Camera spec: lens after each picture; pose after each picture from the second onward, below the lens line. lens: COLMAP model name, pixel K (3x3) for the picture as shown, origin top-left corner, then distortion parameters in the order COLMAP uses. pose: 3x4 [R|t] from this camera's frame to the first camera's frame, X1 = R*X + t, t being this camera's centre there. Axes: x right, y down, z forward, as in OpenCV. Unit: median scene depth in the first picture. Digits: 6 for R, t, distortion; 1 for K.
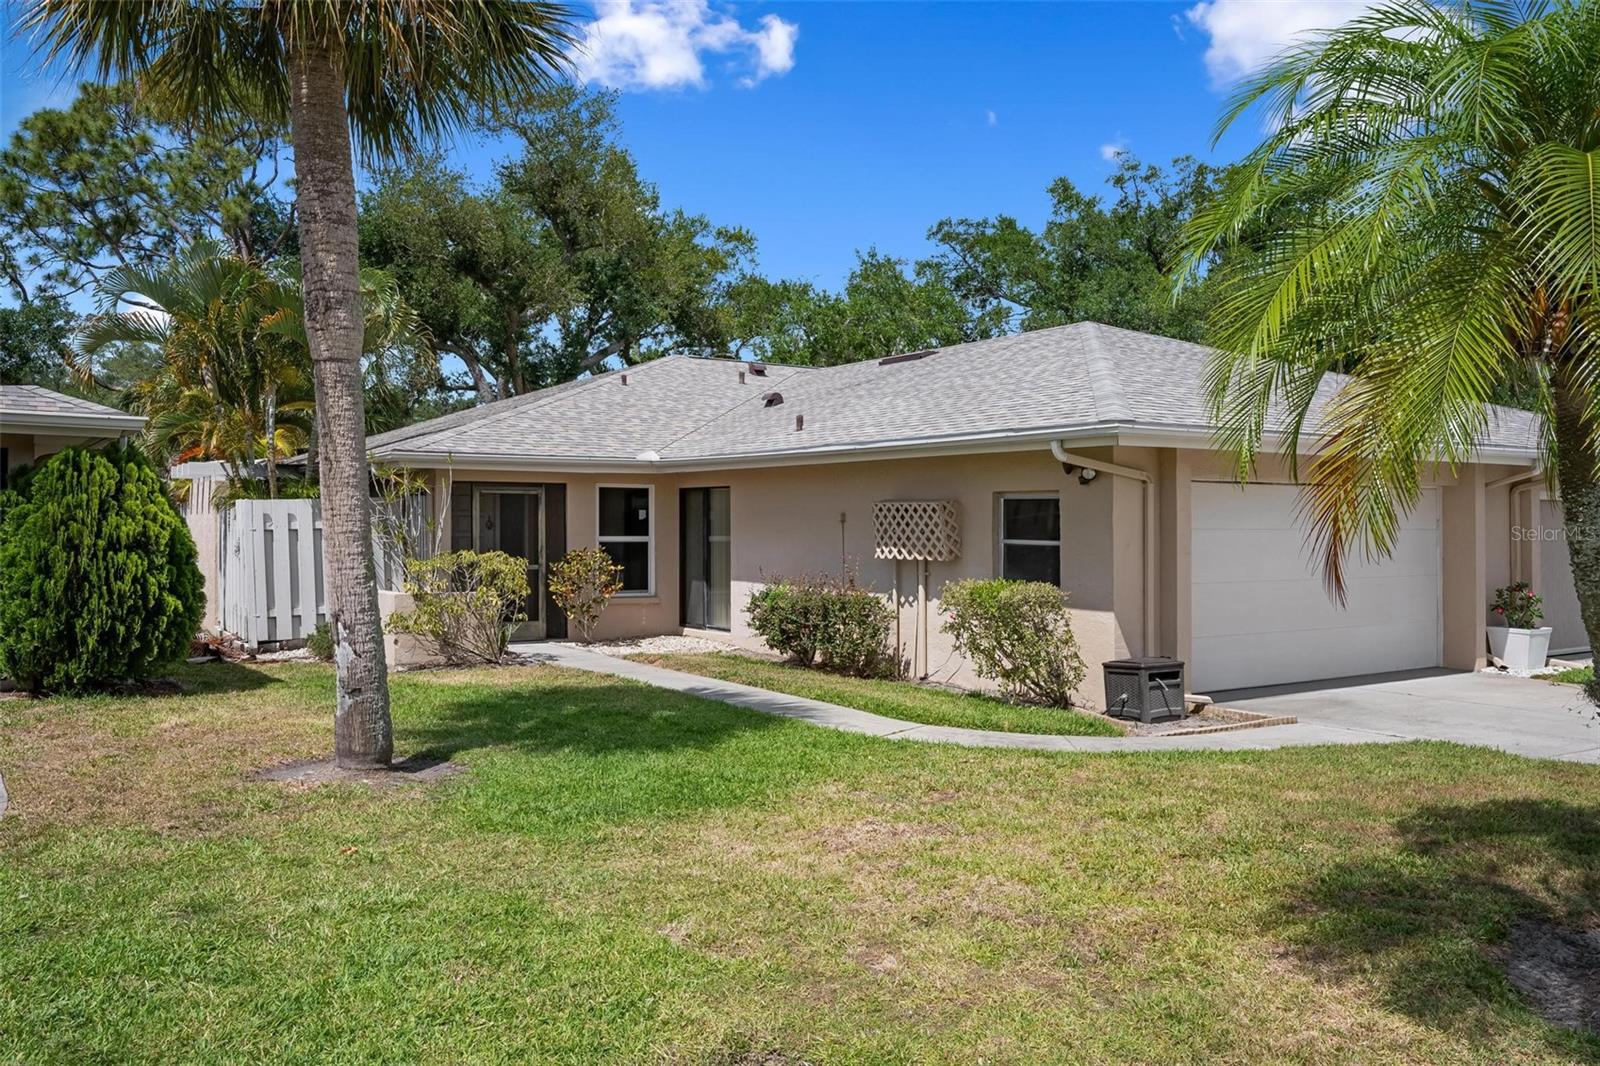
lens RADIAL K [[1228.7, 0, 802.9], [0, 1228.7, 596.2], [0, 0, 1]] dist [-0.031493, 0.057518]
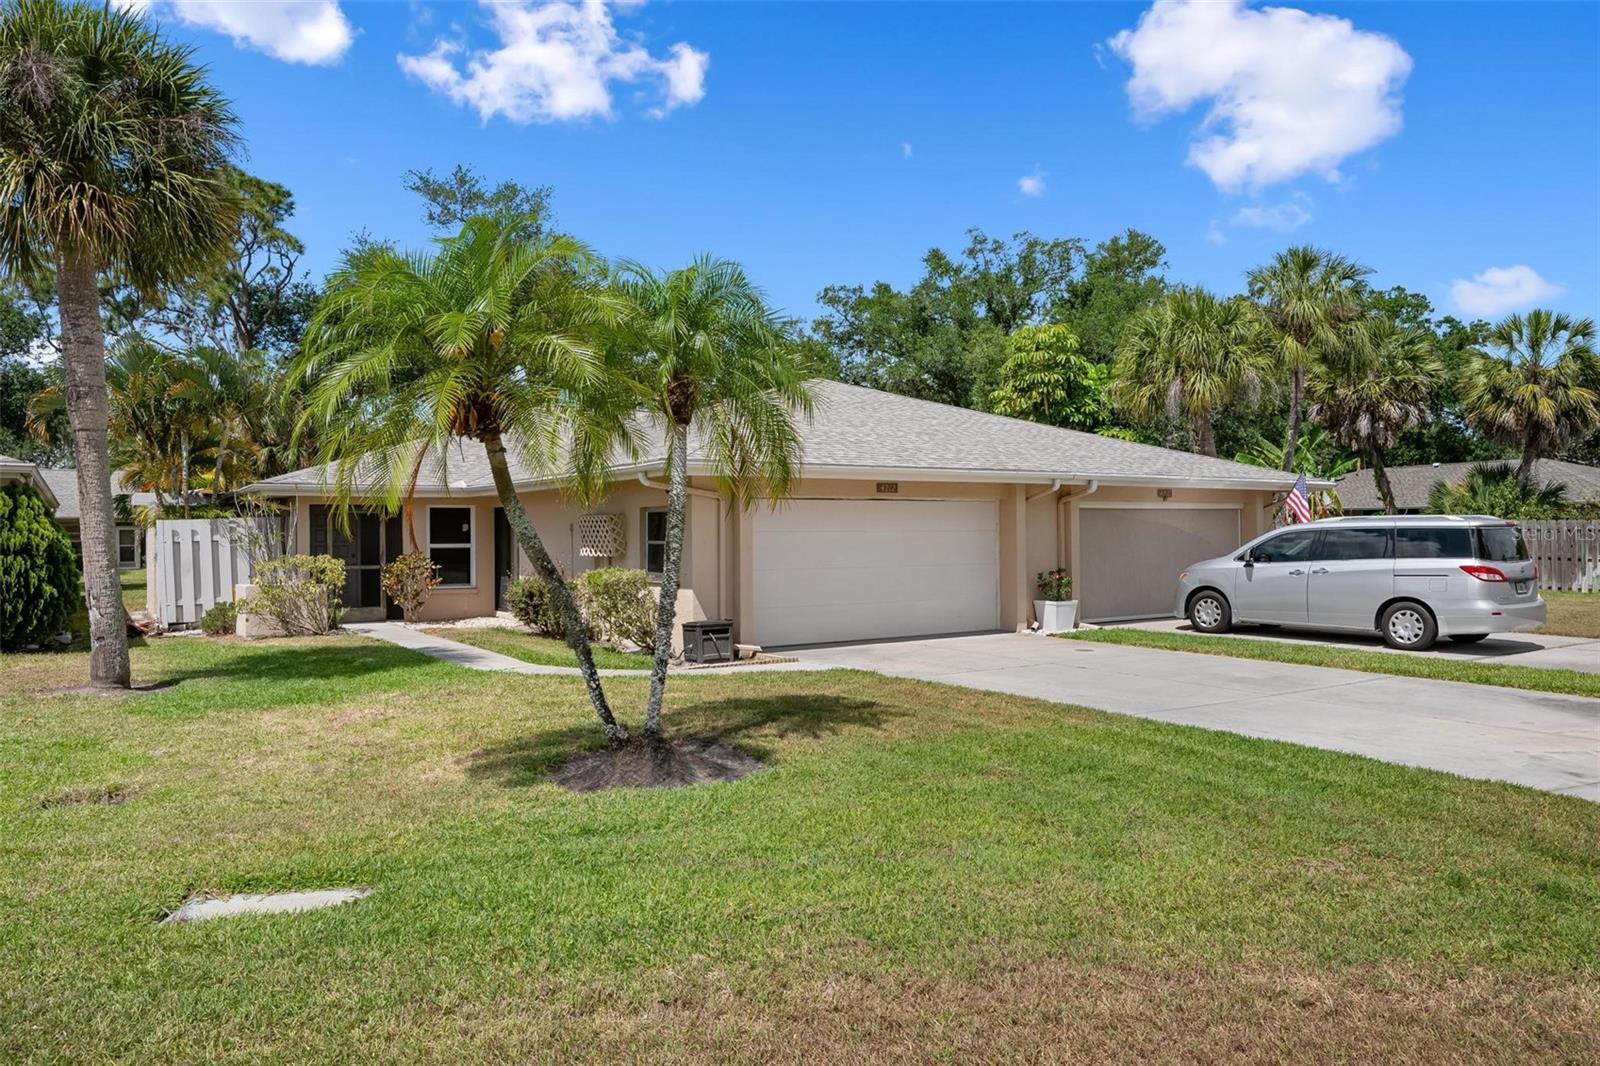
lens RADIAL K [[1051.1, 0, 794.4], [0, 1051.1, 600.6], [0, 0, 1]] dist [-0.010564, -0.002561]
pose [[0.999918, -0.011804, -0.005011, 0.260769], [0.011813, 0.999929, 0.001726, 0.017782], [0.004990, -0.001785, 0.999986, -0.169161]]
